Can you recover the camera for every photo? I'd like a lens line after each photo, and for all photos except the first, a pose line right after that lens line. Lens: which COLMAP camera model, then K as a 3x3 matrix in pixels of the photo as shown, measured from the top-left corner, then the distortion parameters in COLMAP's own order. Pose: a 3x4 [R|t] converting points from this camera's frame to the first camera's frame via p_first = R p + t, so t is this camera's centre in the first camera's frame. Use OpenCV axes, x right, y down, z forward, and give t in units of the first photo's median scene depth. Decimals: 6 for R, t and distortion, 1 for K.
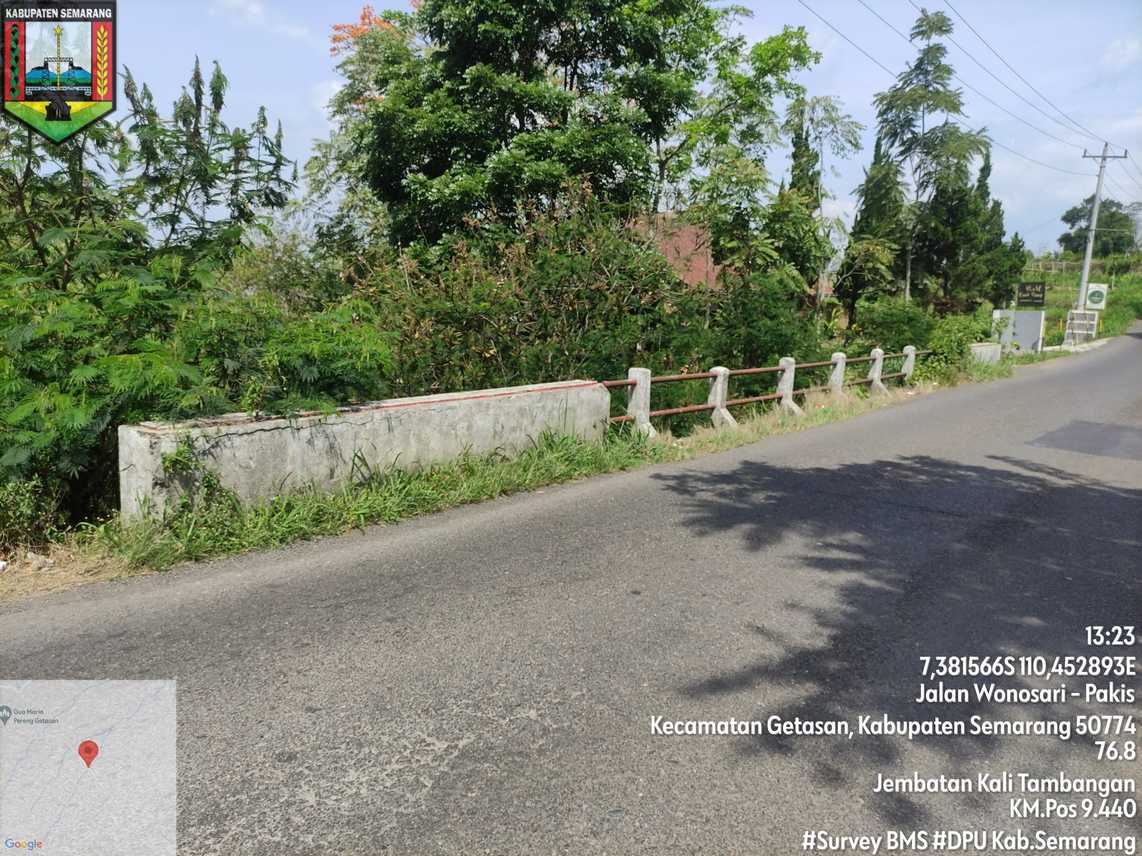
lens RADIAL K [[856.4, 0, 568.7], [0, 856.4, 427.1], [0, 0, 1]] dist [0.045156, -0.041144]
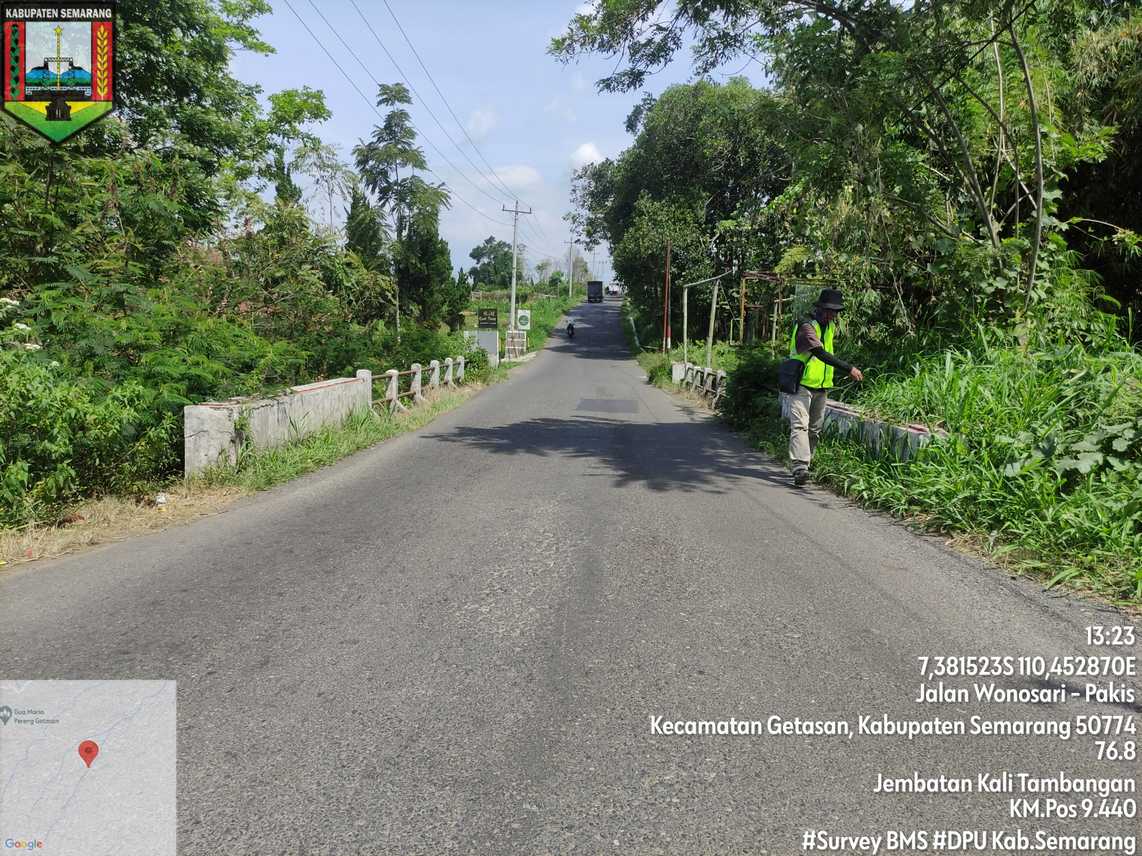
lens RADIAL K [[854.7, 0, 569.0], [0, 854.7, 420.9], [0, 0, 1]] dist [0.082035, -0.126281]
pose [[0.806589, -0.076635, 0.586124, -0.159694], [0.097323, 0.995246, -0.003803, 0.017099], [-0.583046, 0.060111, 0.810212, -0.105137]]
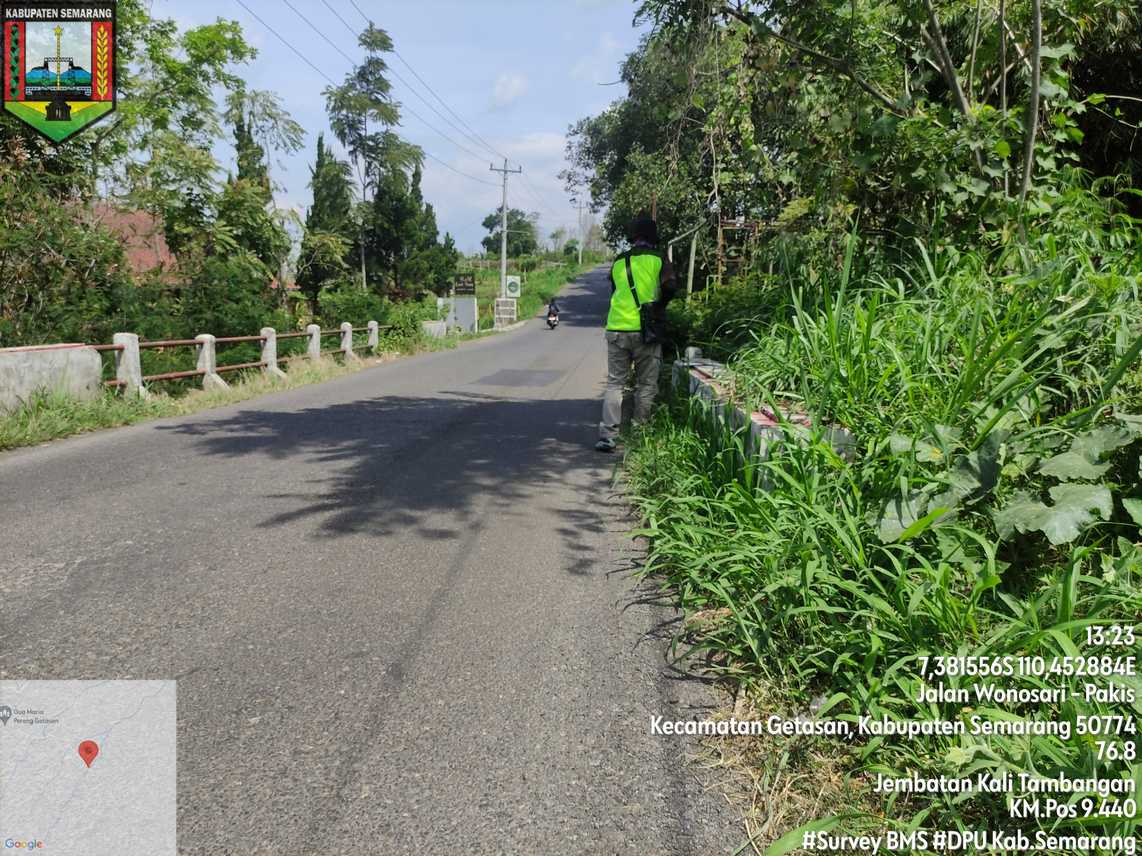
lens RADIAL K [[859.7, 0, 572.1], [0, 859.7, 413.8], [0, 0, 1]] dist [0.065626, -0.074433]
pose [[0.821481, -0.099366, 0.561512, -0.024692], [0.108276, 0.993967, 0.017489, 0.022586], [-0.559862, 0.046431, 0.827284, -0.051609]]
